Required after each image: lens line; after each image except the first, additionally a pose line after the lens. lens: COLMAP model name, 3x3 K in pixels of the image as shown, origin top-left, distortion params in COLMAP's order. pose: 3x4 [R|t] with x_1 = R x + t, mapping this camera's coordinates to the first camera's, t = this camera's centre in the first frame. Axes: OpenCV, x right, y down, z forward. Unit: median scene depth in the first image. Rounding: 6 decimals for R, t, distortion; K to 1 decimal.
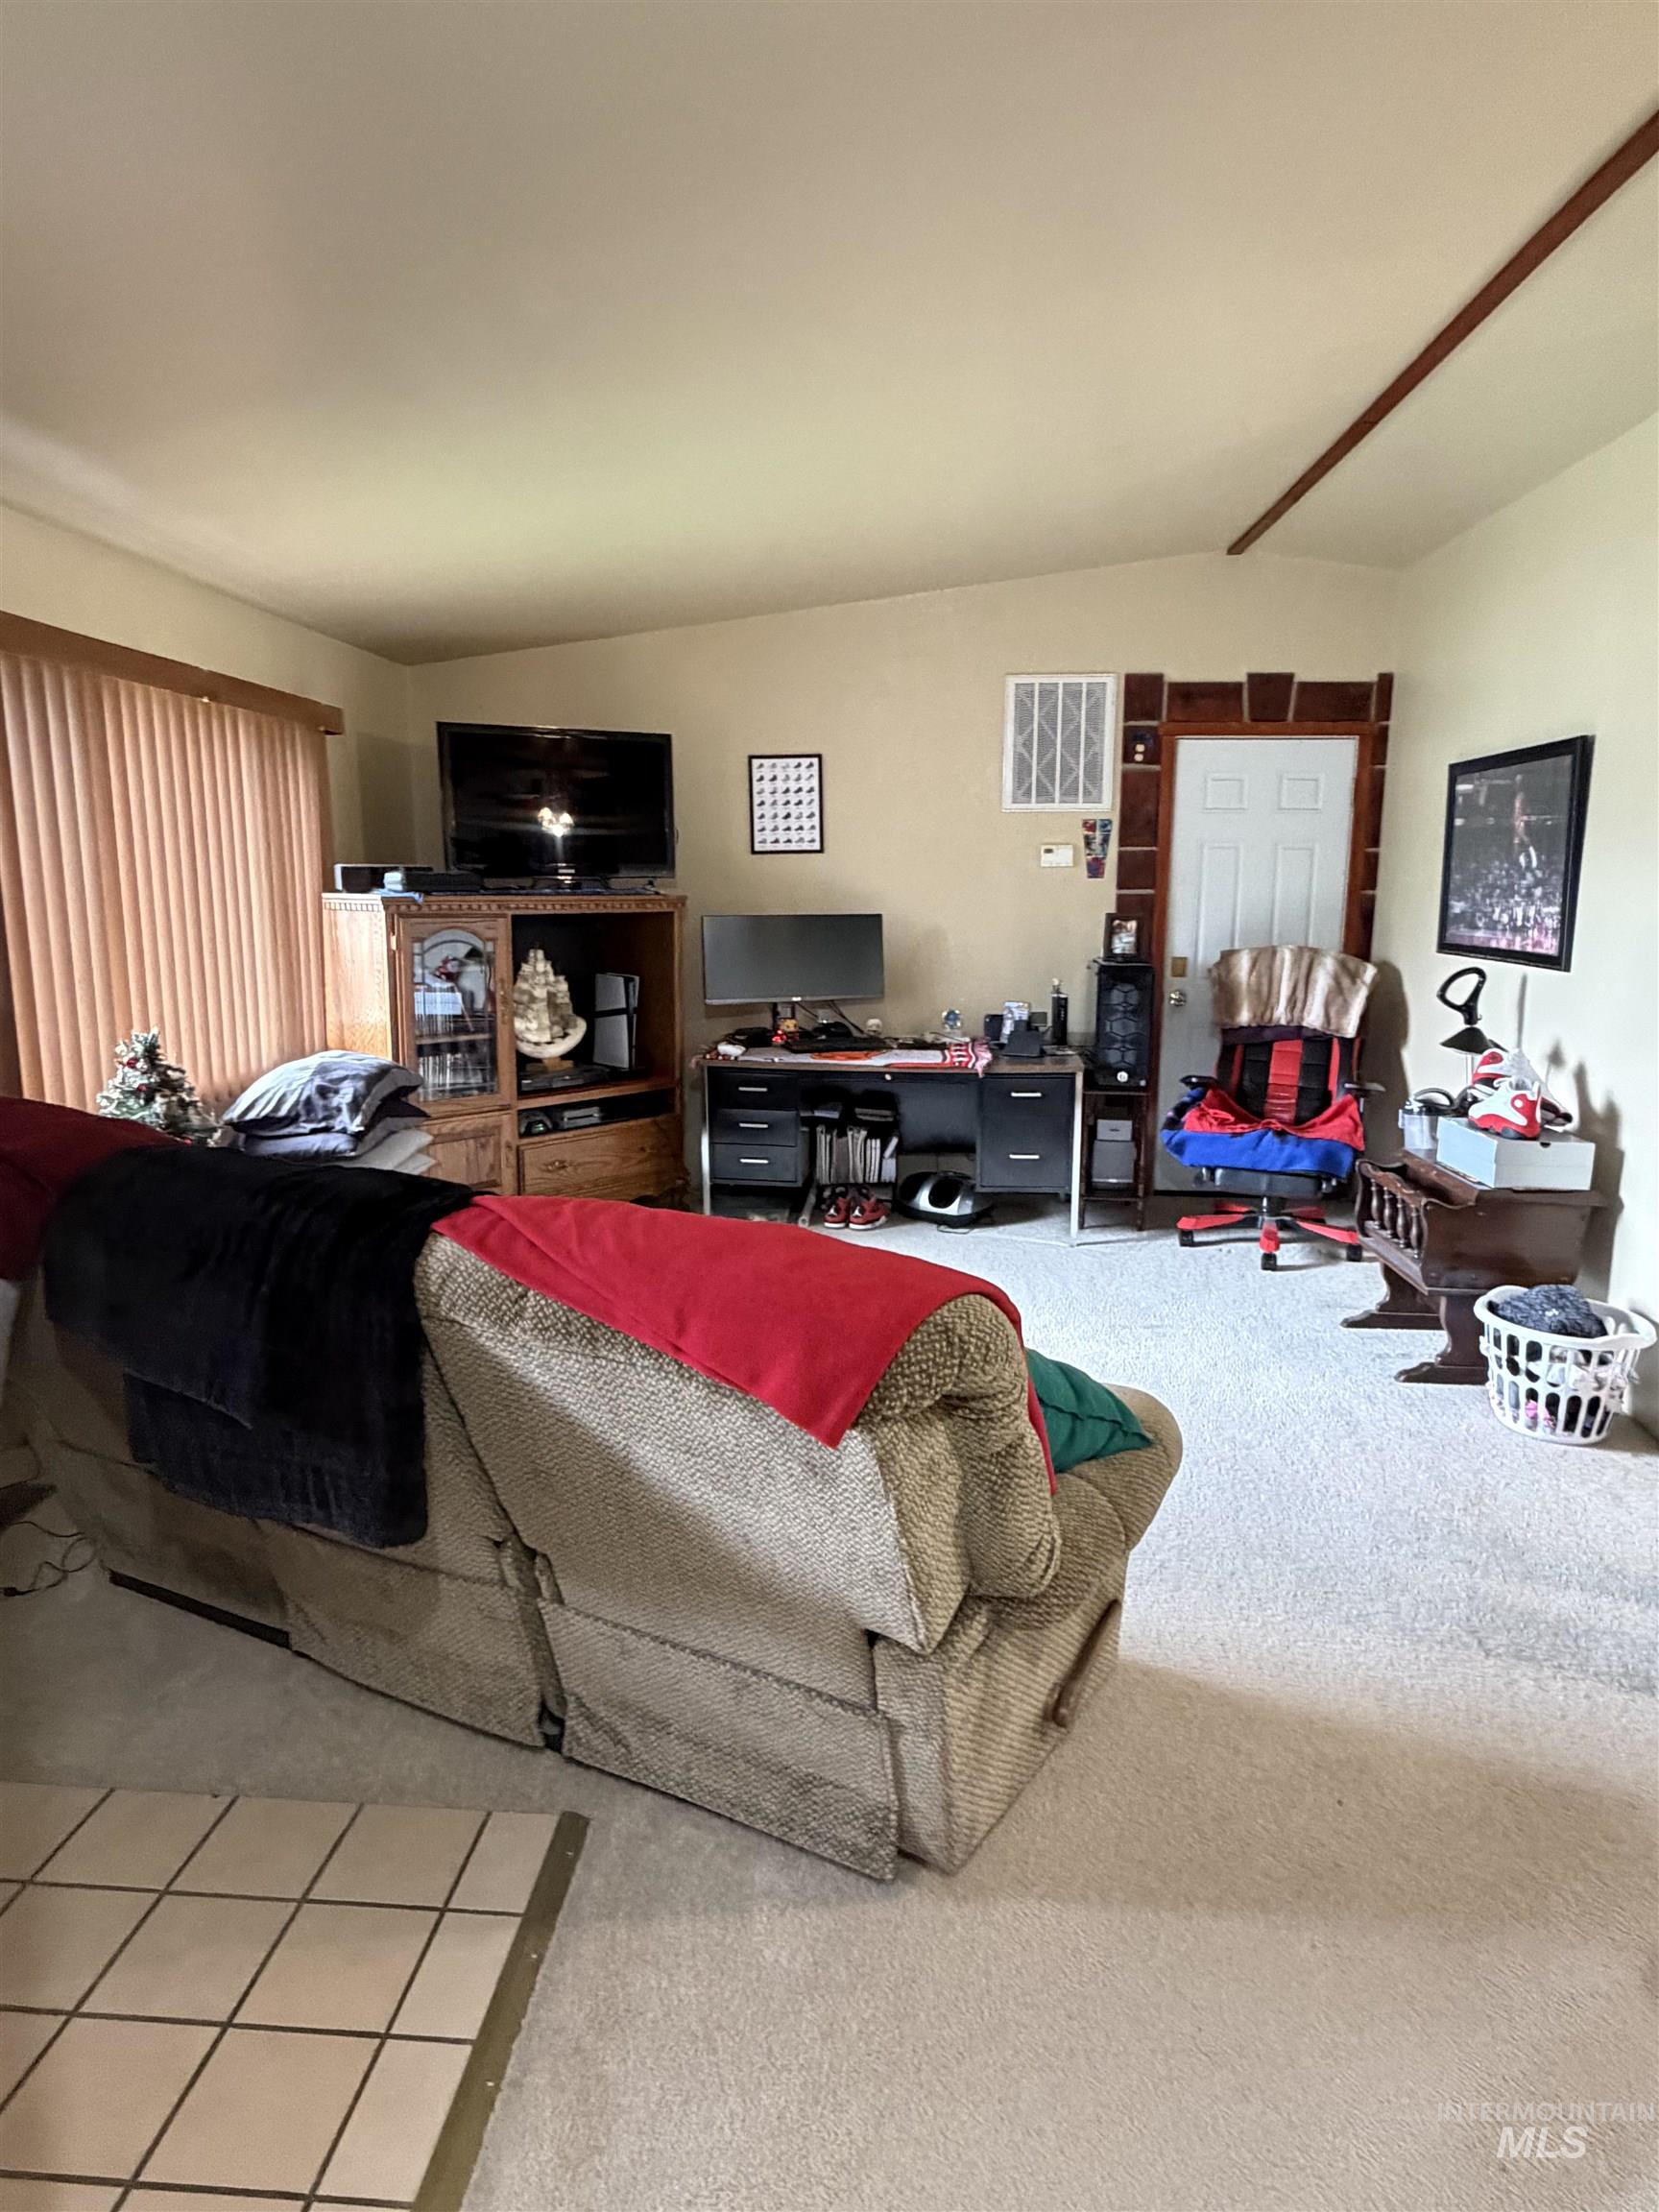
lens RADIAL K [[1285.9, 0, 834.7], [0, 1285.9, 1112.0], [0, 0, 1]] dist [-0.000160, -0.002175]
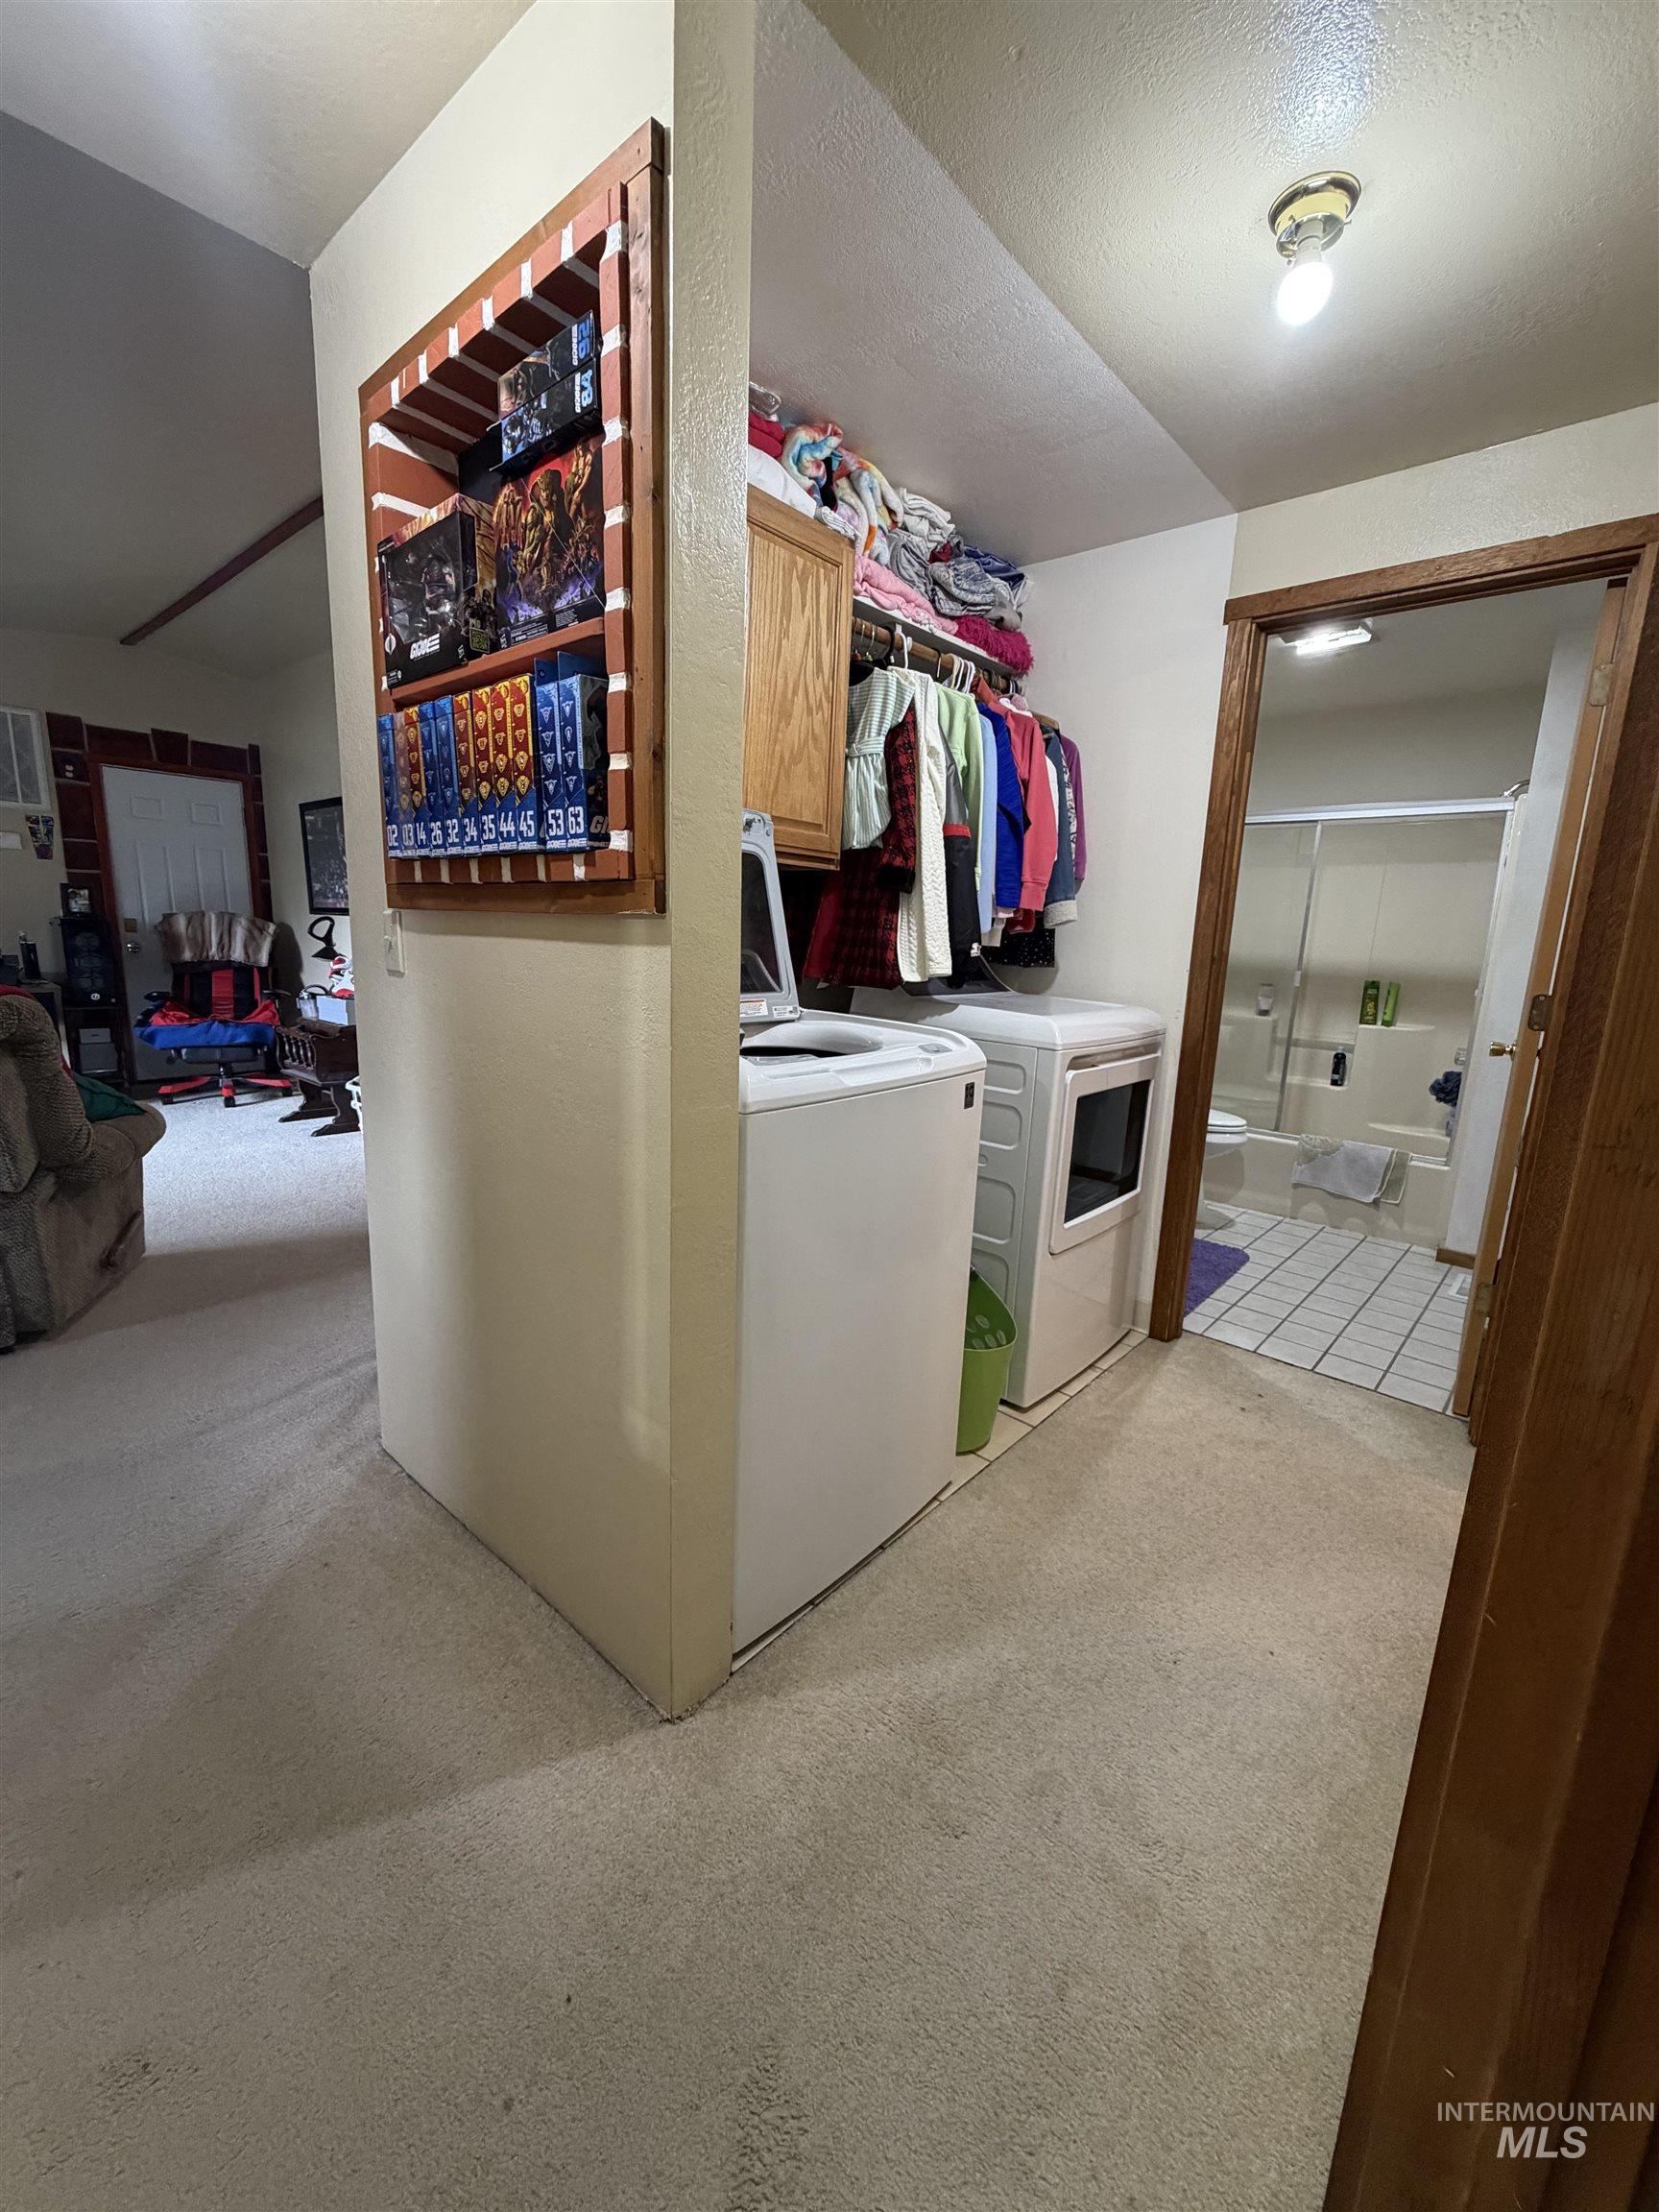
lens RADIAL K [[888.4, 0, 836.4], [0, 888.4, 1101.3], [0, 0, 1]] dist [-0.002039, -0.000047]
pose [[0.605991, -0.135607, 0.783828, -0.070158], [0.111638, 0.990108, 0.084985, 0.098092], [-0.787599, 0.036005, 0.615136, -0.271219]]
